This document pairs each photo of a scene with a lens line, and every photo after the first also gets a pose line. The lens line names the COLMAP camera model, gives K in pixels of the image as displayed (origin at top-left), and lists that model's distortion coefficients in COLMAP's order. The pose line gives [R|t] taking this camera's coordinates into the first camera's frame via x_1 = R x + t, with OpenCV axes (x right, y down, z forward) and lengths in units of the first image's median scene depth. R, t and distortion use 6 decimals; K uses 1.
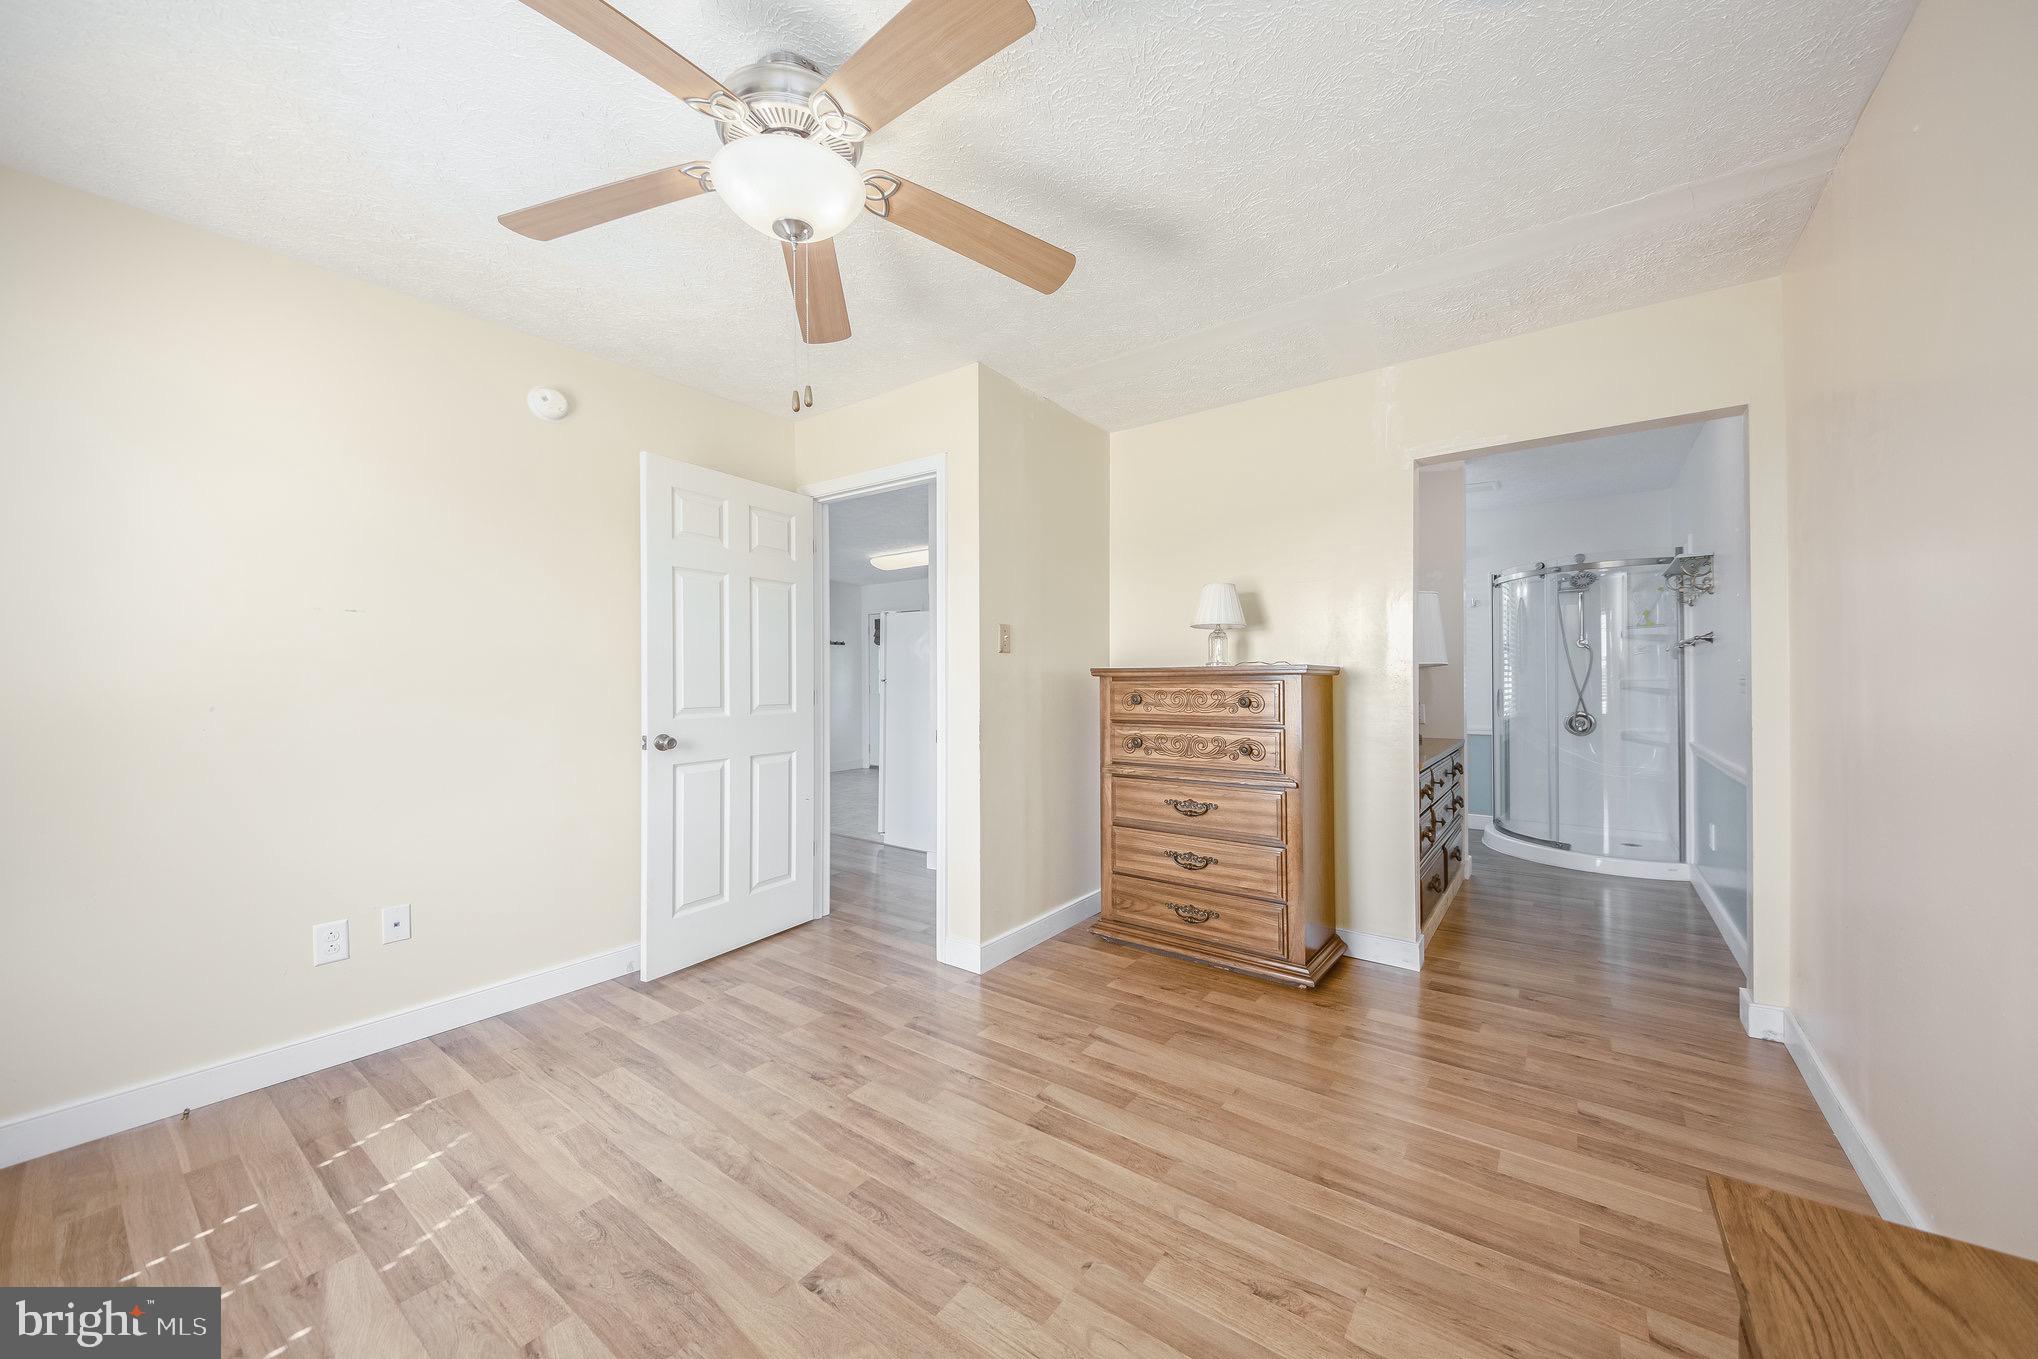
lens RADIAL K [[703.4, 0, 995.7], [0, 703.4, 677.4], [0, 0, 1]] dist [-0.000111, -0.000092]
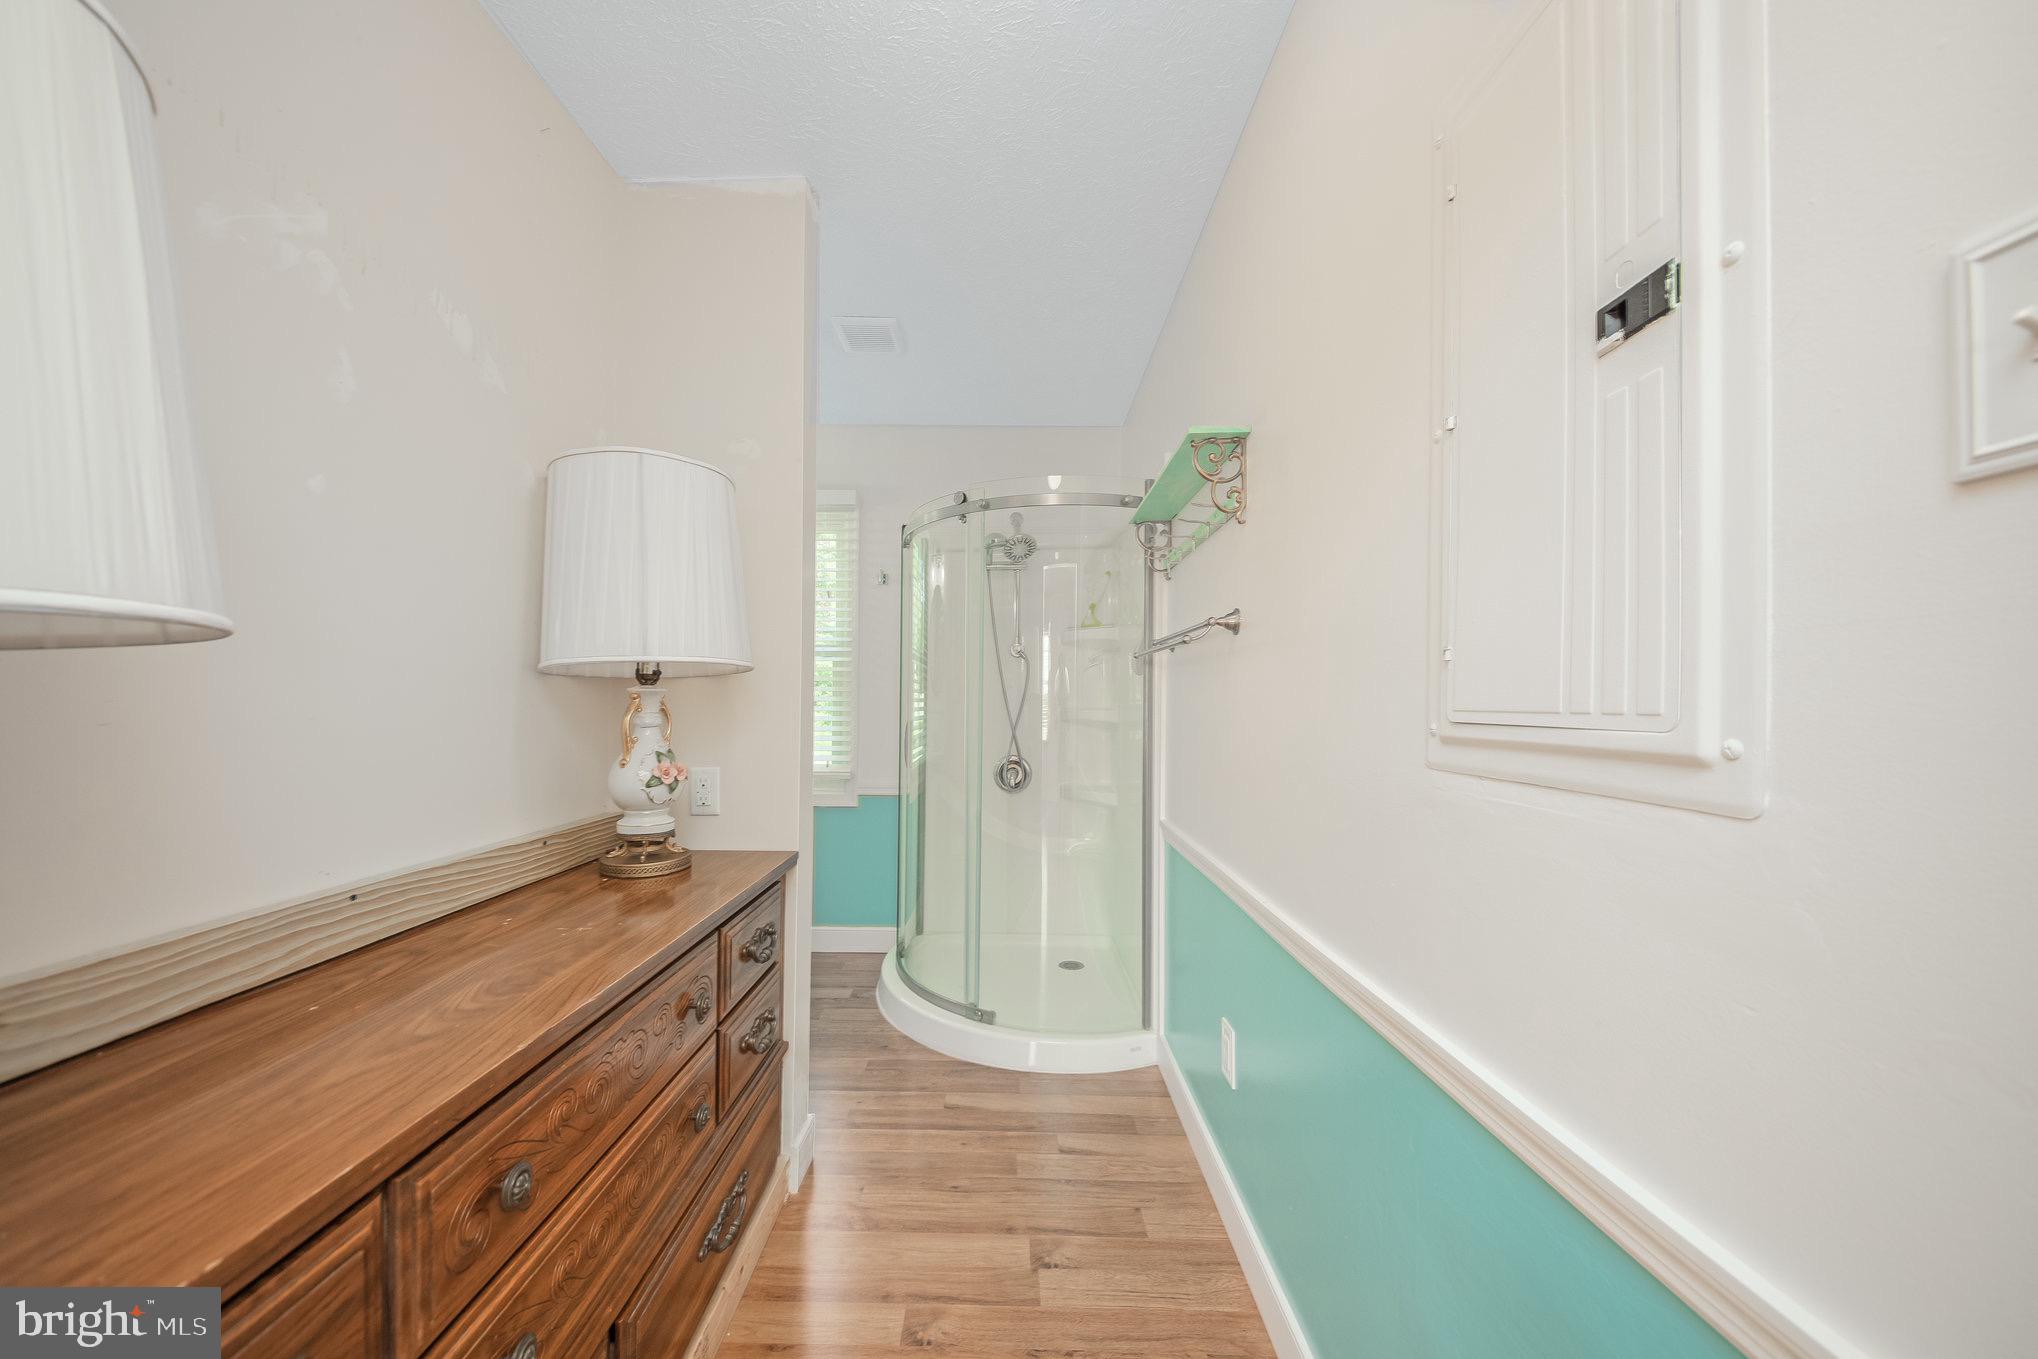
lens RADIAL K [[718.9, 0, 1003.4], [0, 718.9, 687.0], [0, 0, 1]] dist [0.000650, 0.000008]
pose [[0.777853, 0.025775, 0.627917, 0.520899], [-0.016028, 0.999647, -0.021178, -0.000823], [-0.628242, 0.006409, 0.777992, 0.627242]]
